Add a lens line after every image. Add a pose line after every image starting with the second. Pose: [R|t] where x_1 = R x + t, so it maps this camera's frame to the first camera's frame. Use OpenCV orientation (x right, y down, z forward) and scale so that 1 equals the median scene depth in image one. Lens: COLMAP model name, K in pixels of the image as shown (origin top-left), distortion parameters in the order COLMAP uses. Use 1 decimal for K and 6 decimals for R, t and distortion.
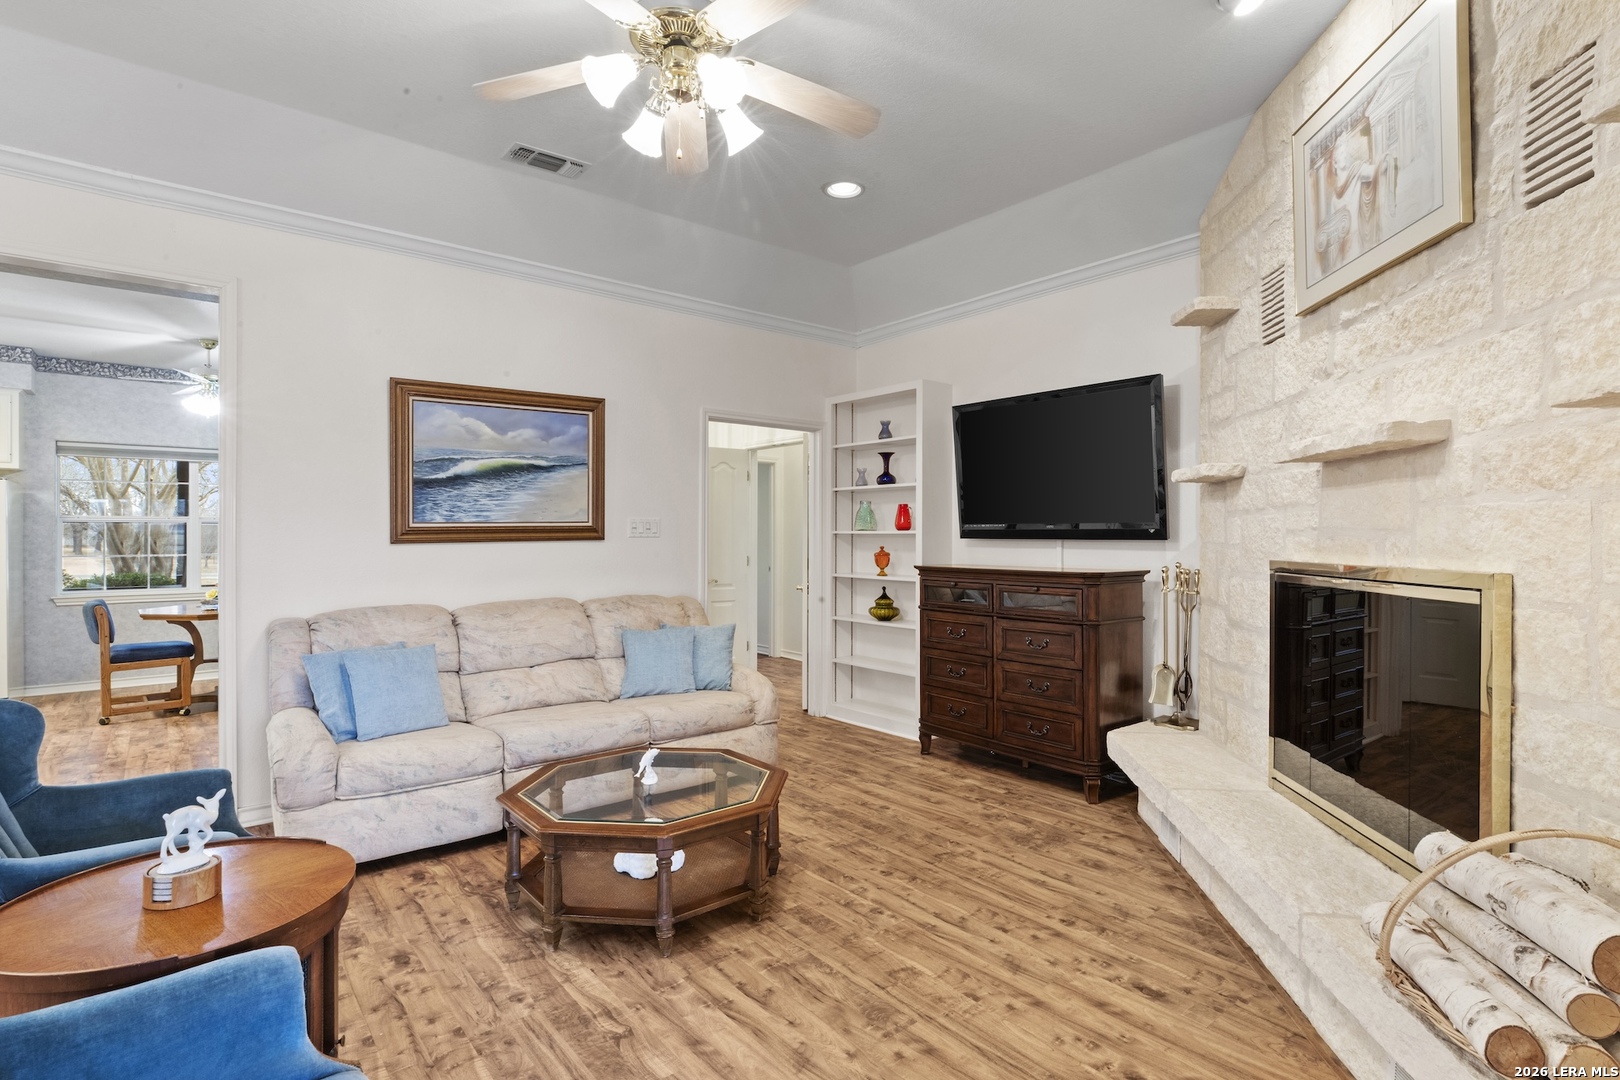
lens RADIAL K [[804.2, 0, 807.1], [0, 804.2, 540.9], [0, 0, 1]] dist [-0.001996, 0.002404]
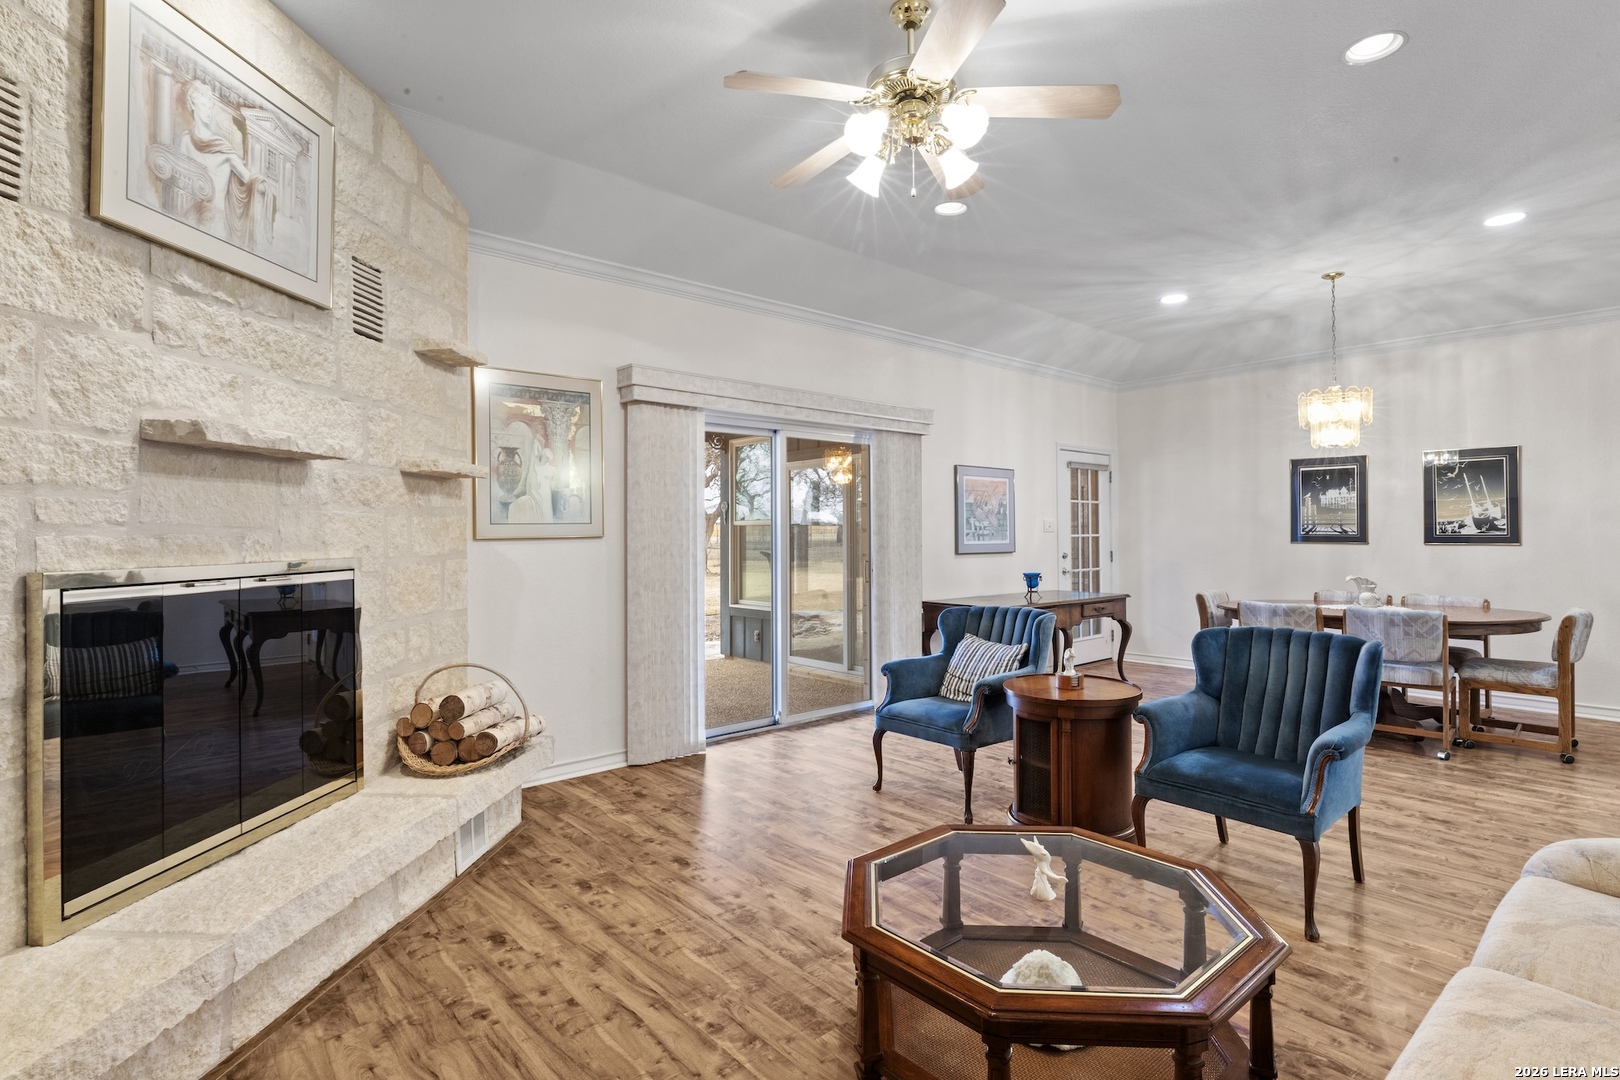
lens RADIAL K [[804.2, 0, 813.2], [0, 804.2, 524.6], [0, 0, 1]] dist [-0.001996, 0.002404]
pose [[-0.999487, 0.003432, -0.031839, 0.017064], [0.003619, 0.999976, -0.005823, -0.007850], [0.031818, -0.005936, -0.999476, 1.800494]]
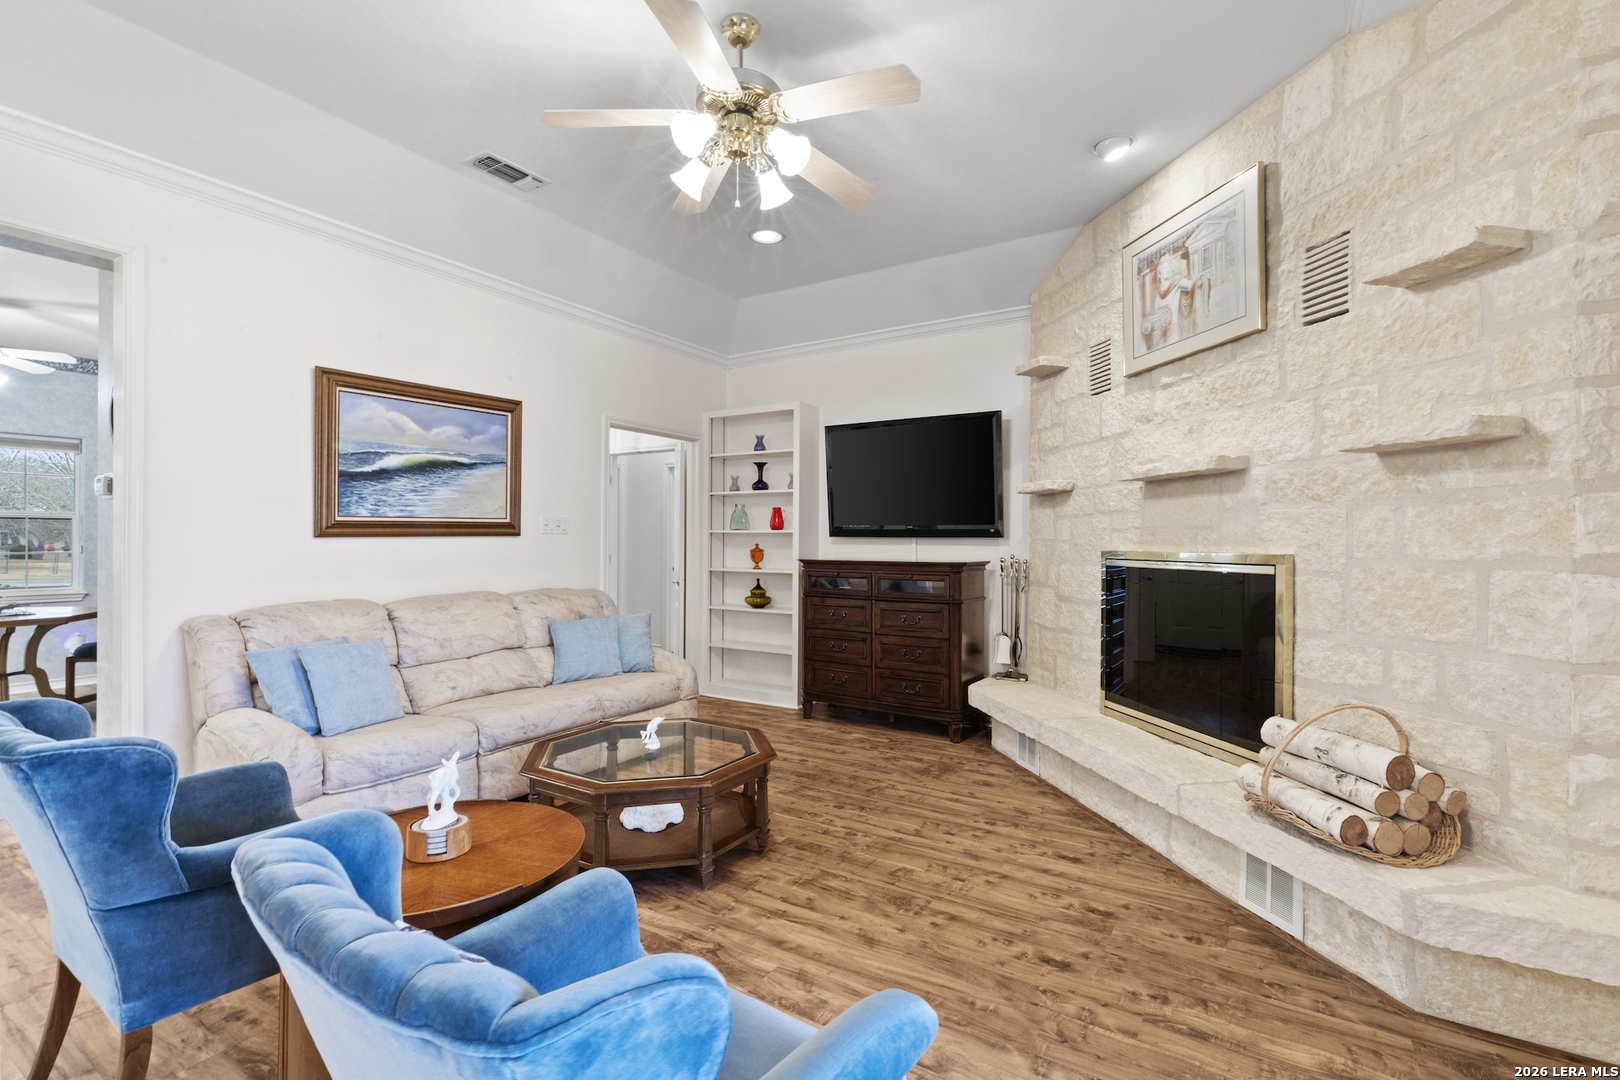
lens RADIAL K [[736.3, 0, 812.6], [0, 736.3, 545.6], [0, 0, 1]] dist [0.011680, -0.000620]
pose [[0.947611, 0.001445, 0.319424, -0.339821], [-0.002034, 0.999997, 0.001510, 0.015817], [-0.319421, -0.002080, 0.947611, -0.056569]]
